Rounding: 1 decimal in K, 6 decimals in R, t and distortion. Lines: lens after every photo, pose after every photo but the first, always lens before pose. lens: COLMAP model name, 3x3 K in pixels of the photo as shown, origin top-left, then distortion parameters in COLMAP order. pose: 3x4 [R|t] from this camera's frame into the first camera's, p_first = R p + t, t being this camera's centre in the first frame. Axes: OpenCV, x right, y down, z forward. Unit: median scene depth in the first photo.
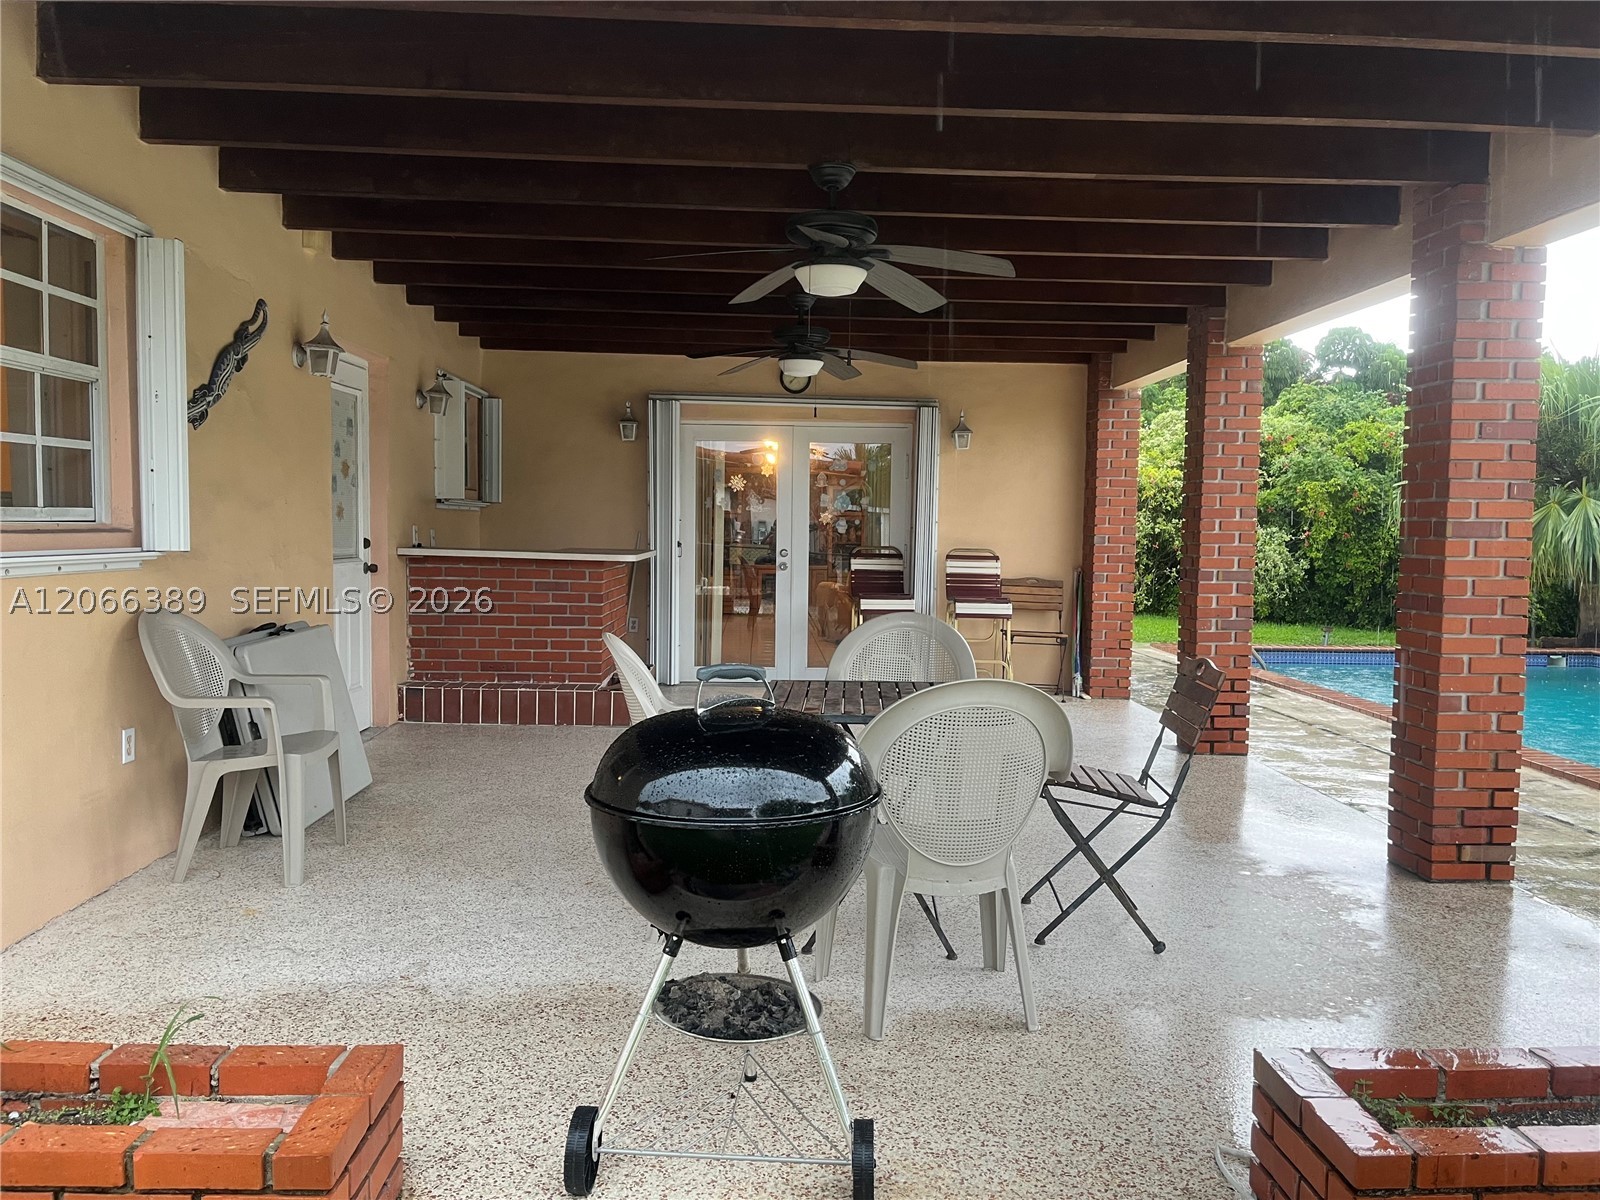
lens RADIAL K [[1237.6, 0, 799.9], [0, 1237.6, 597.1], [0, 0, 1]] dist [0.052704, -0.044113]
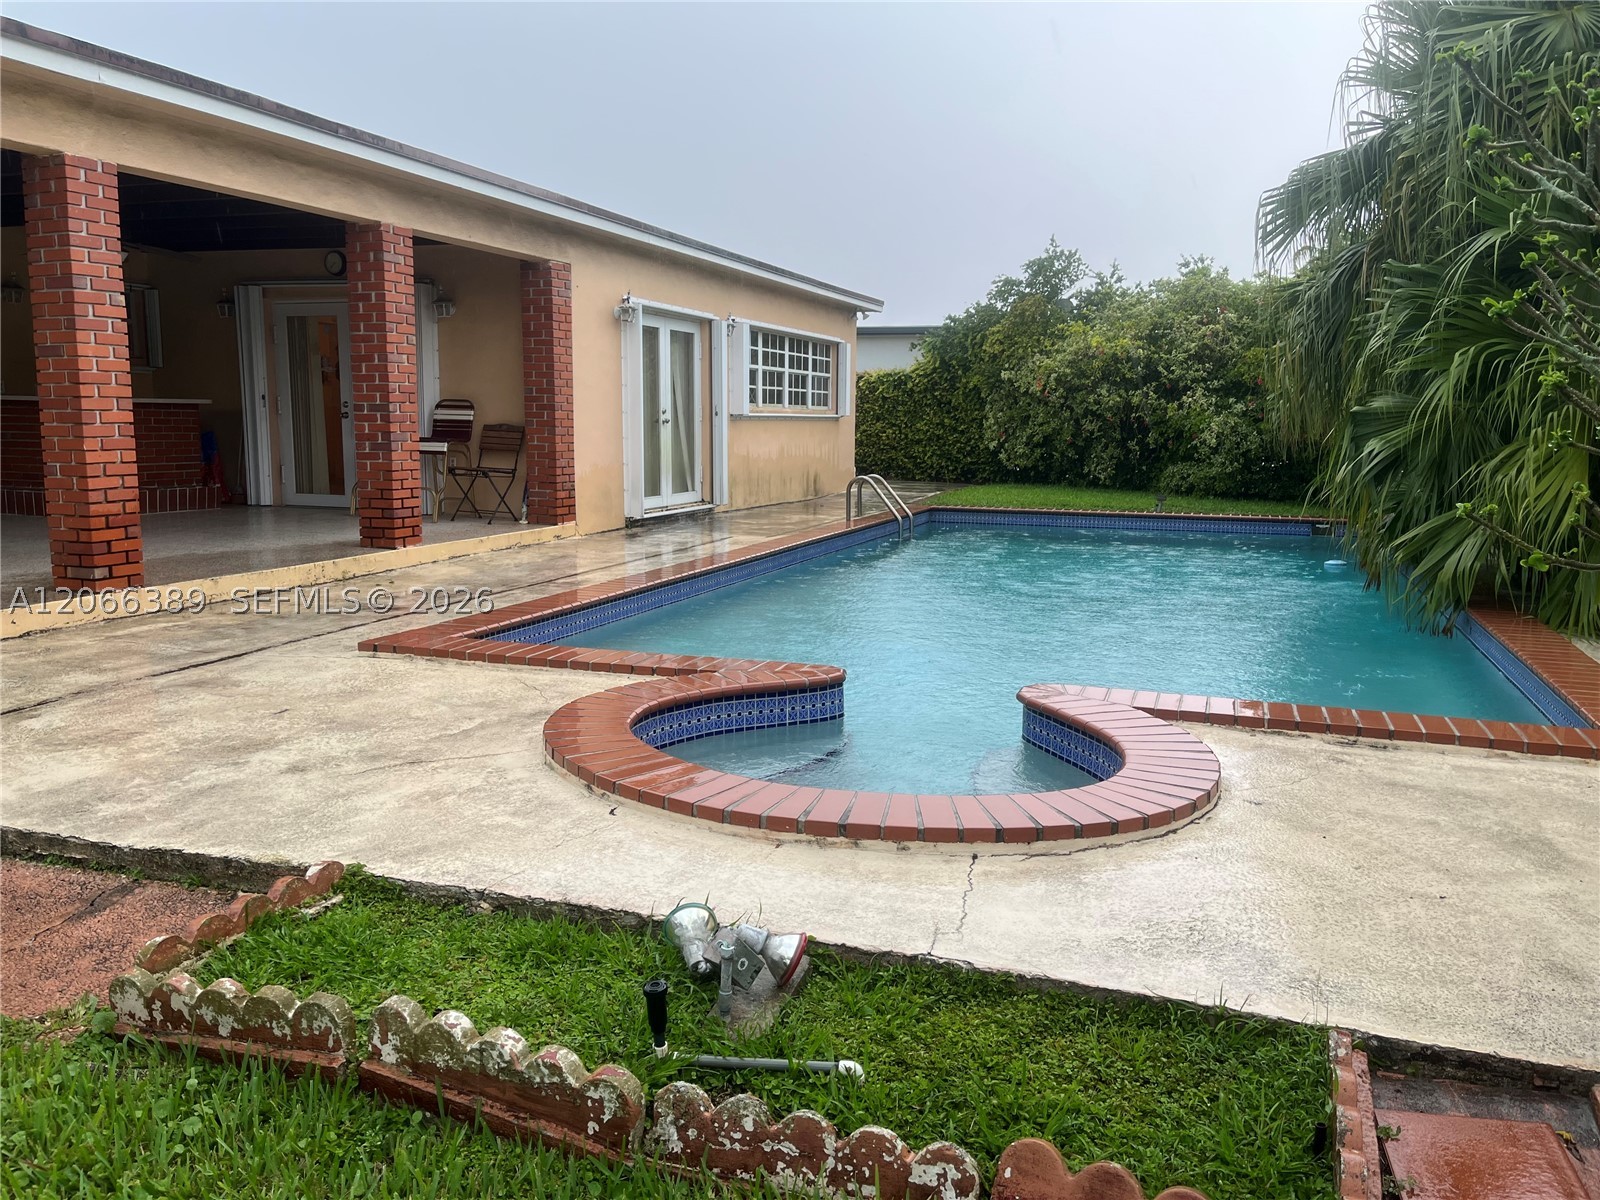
lens RADIAL K [[1237.6, 0, 799.9], [0, 1237.6, 600.1], [0, 0, 1]] dist [0.052704, -0.044113]
pose [[0.928920, 0.048913, -0.367036, 0.935300], [-0.017735, 0.995976, 0.087843, 0.045455], [0.369856, -0.075089, 0.926050, -0.028793]]
